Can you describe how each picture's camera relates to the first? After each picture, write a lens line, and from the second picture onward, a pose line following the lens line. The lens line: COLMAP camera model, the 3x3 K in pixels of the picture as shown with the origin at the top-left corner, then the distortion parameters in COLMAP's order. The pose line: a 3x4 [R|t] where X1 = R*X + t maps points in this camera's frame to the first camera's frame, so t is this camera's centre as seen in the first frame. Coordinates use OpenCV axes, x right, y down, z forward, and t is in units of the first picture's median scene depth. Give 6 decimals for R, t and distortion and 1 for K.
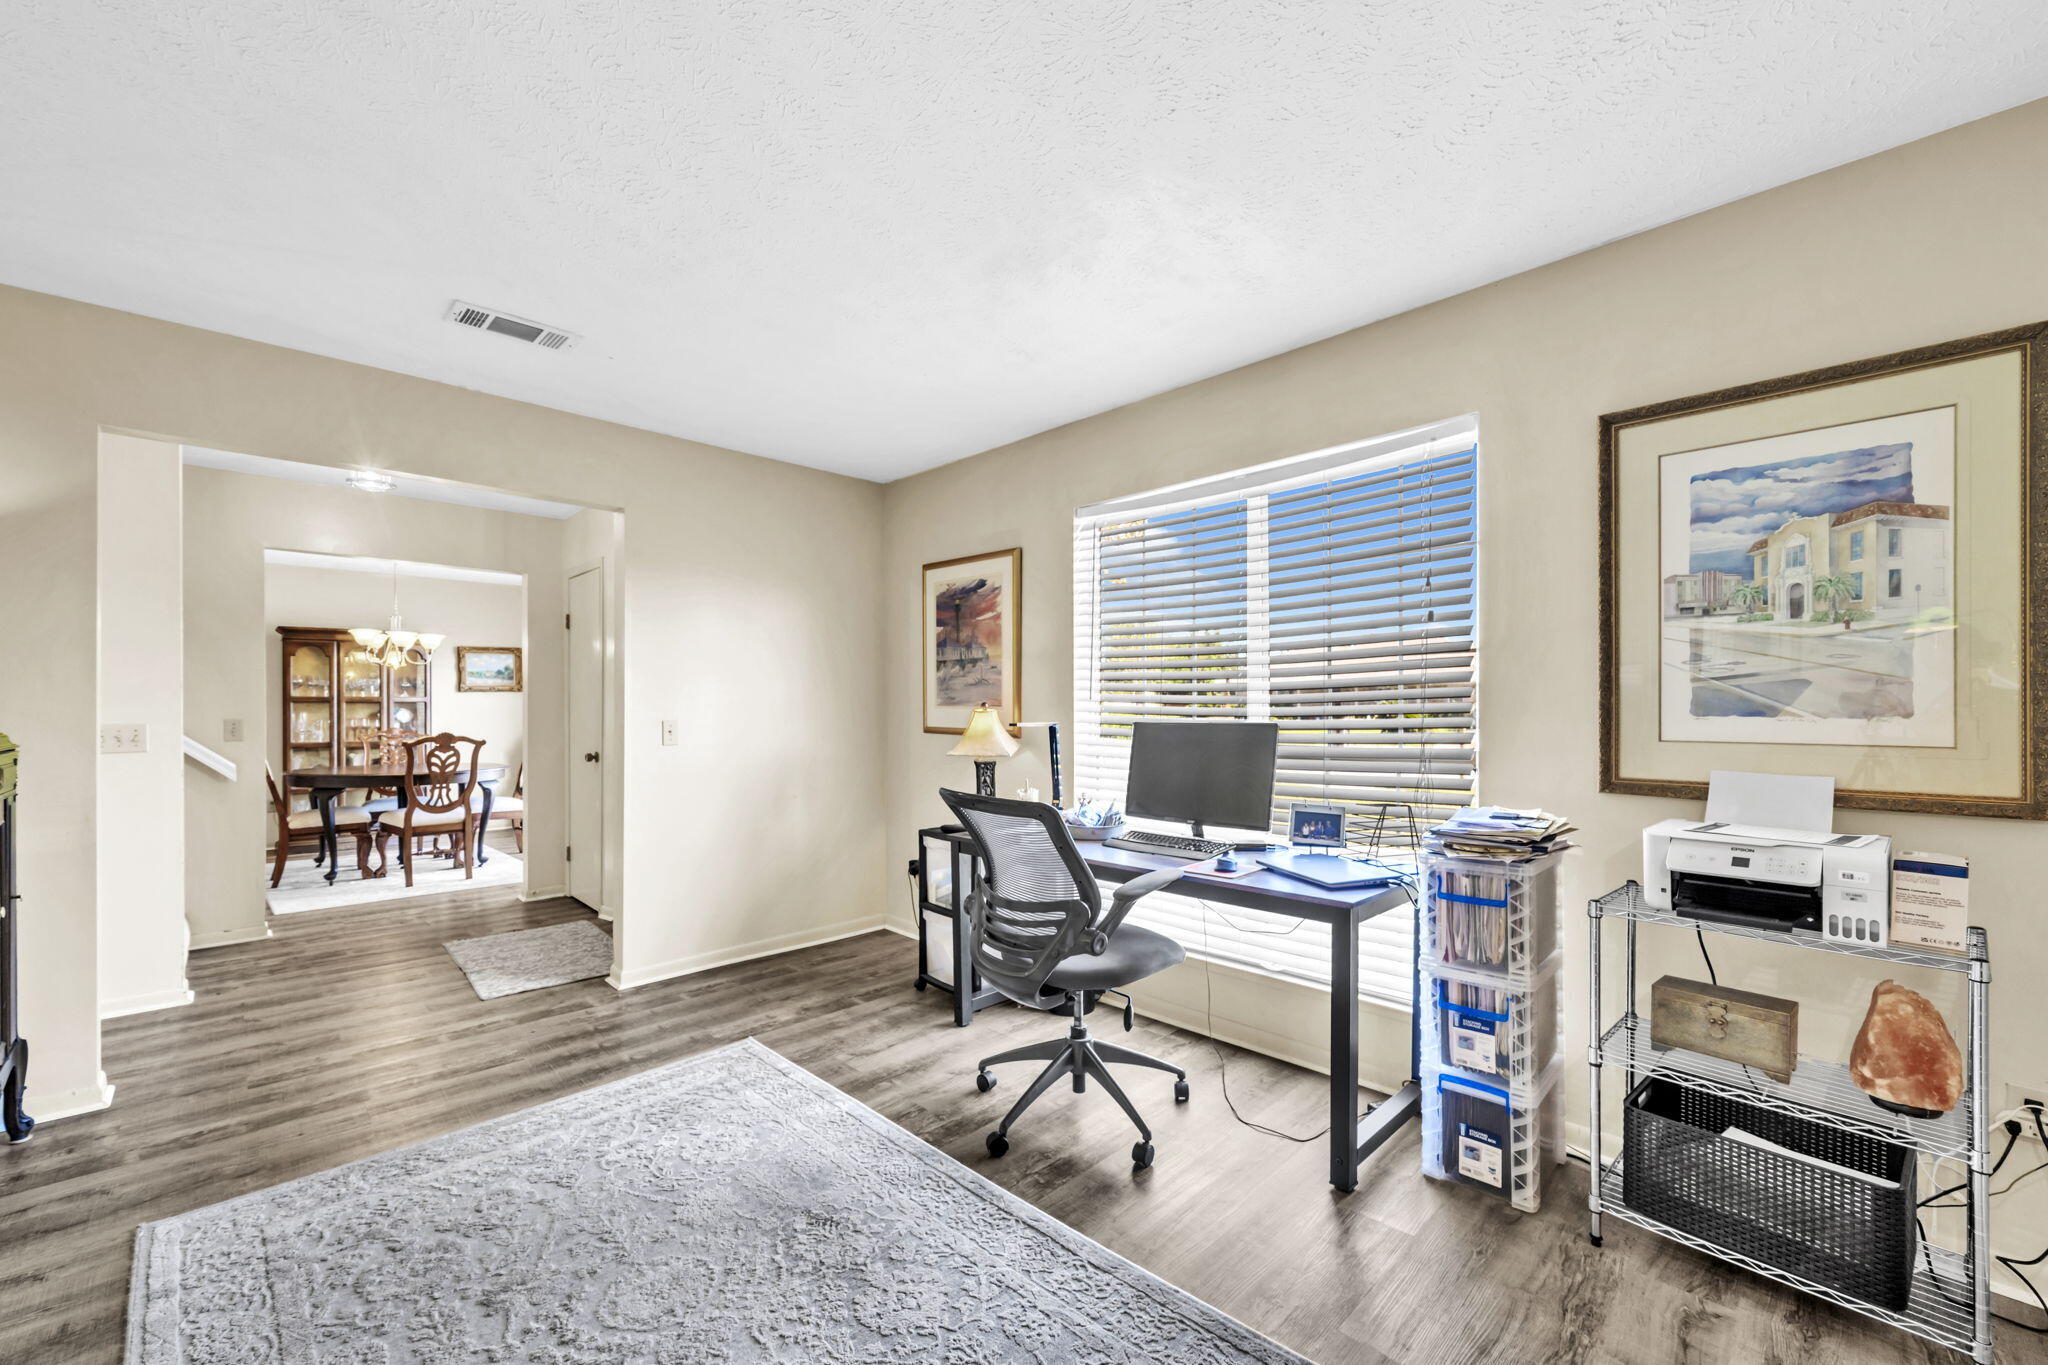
lens RADIAL K [[841.2, 0, 1031.7], [0, 841.2, 696.9], [0, 0, 1]] dist [-0.000445, -0.000189]
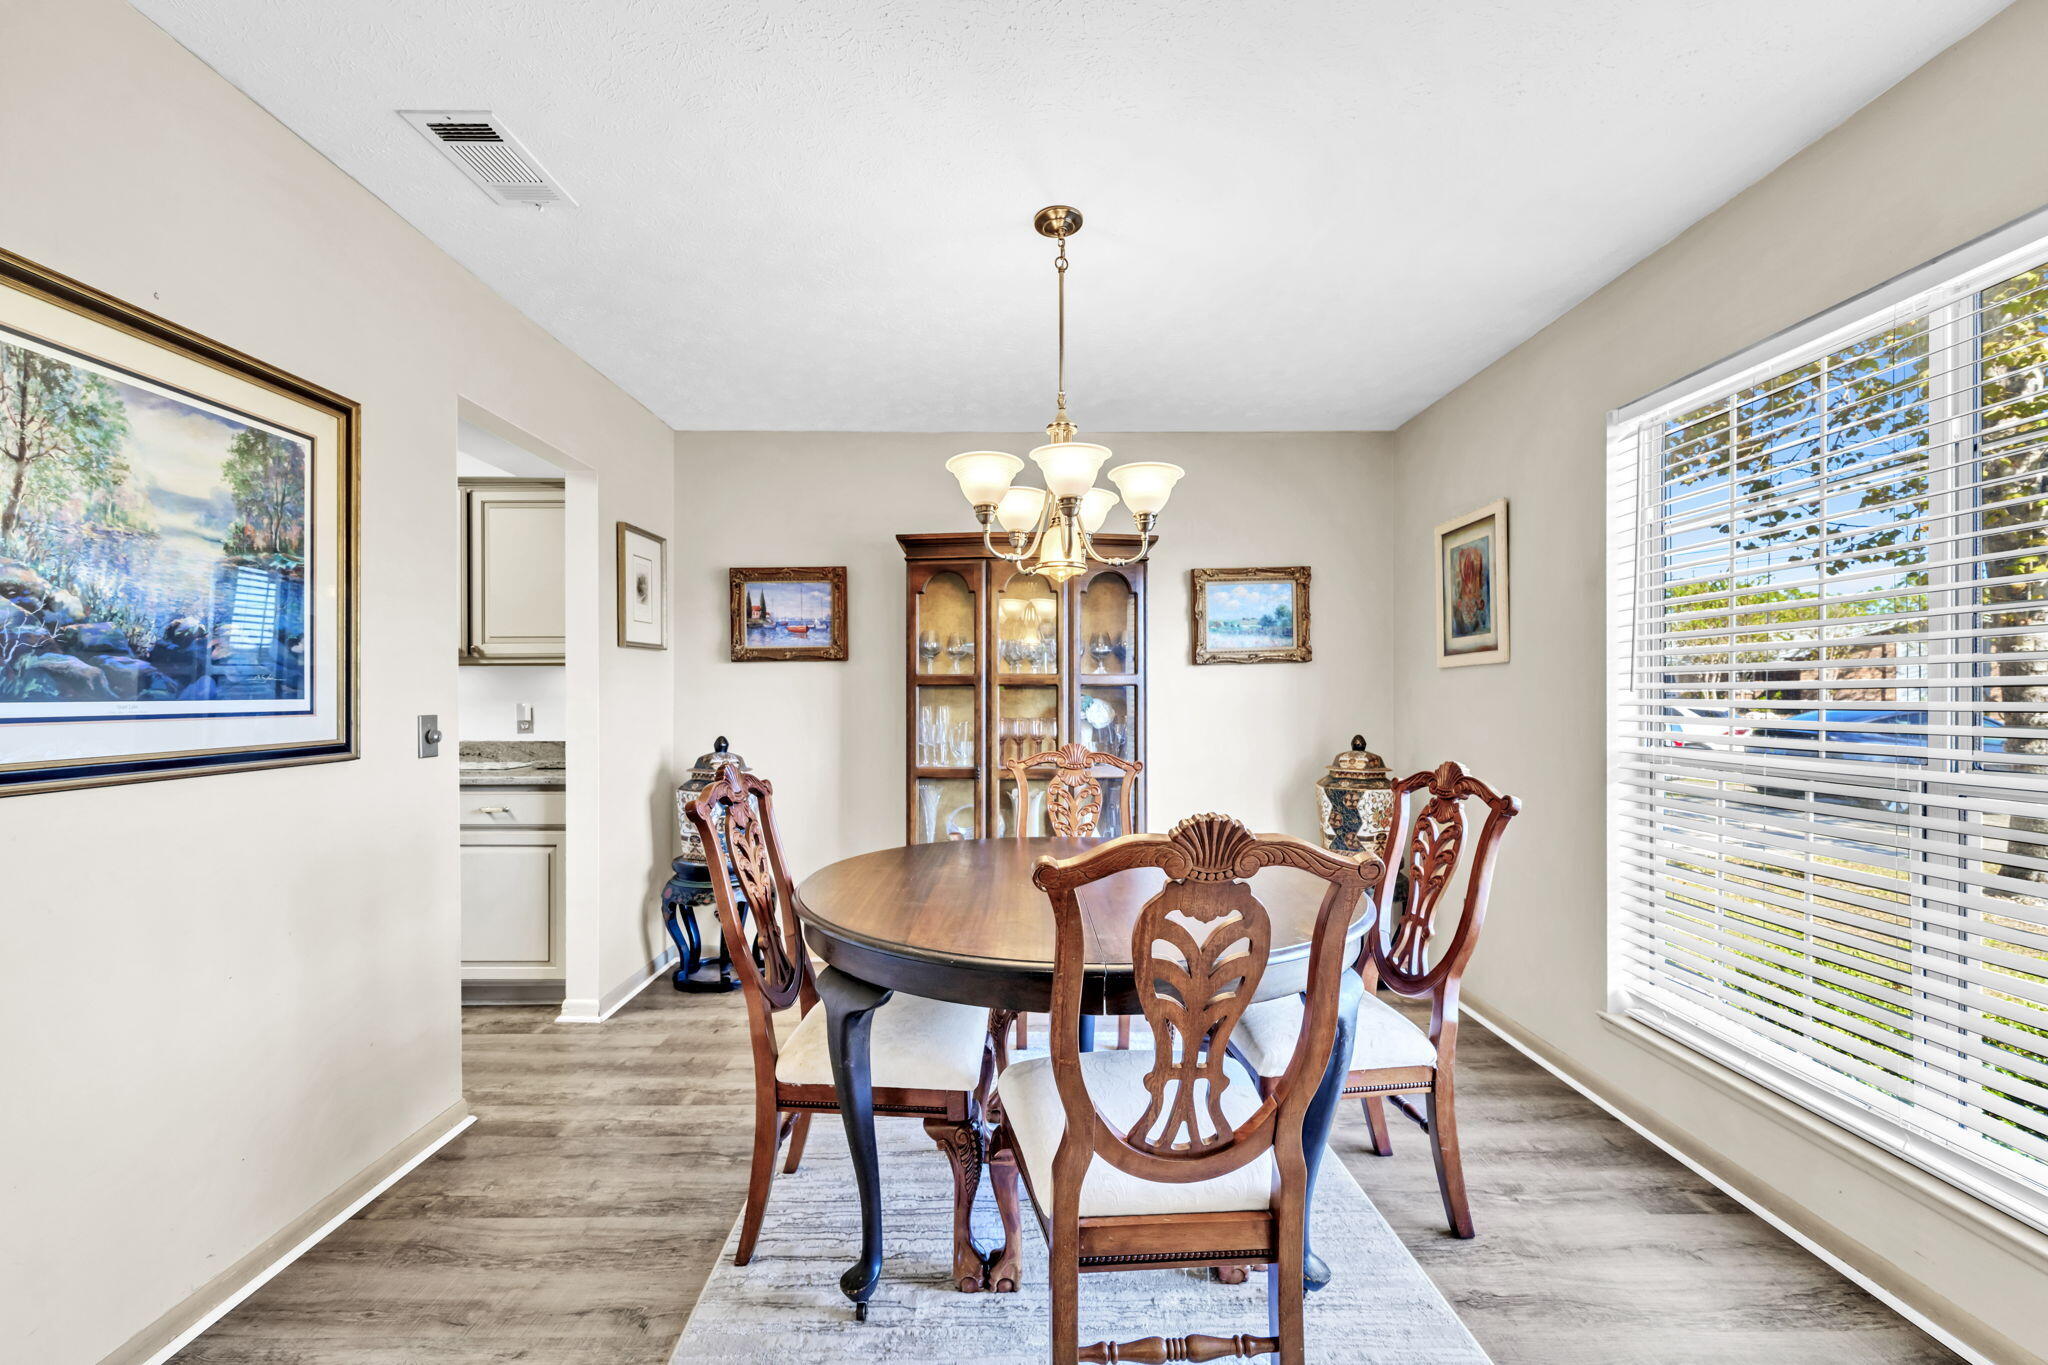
lens RADIAL K [[841.2, 0, 1025.3], [0, 841.2, 689.9], [0, 0, 1]] dist [-0.000445, -0.000189]
pose [[0.722200, -0.008603, -0.691630, -0.442316], [0.009275, 0.999953, -0.002753, 0.009407], [0.691622, -0.004427, 0.722246, 0.619501]]
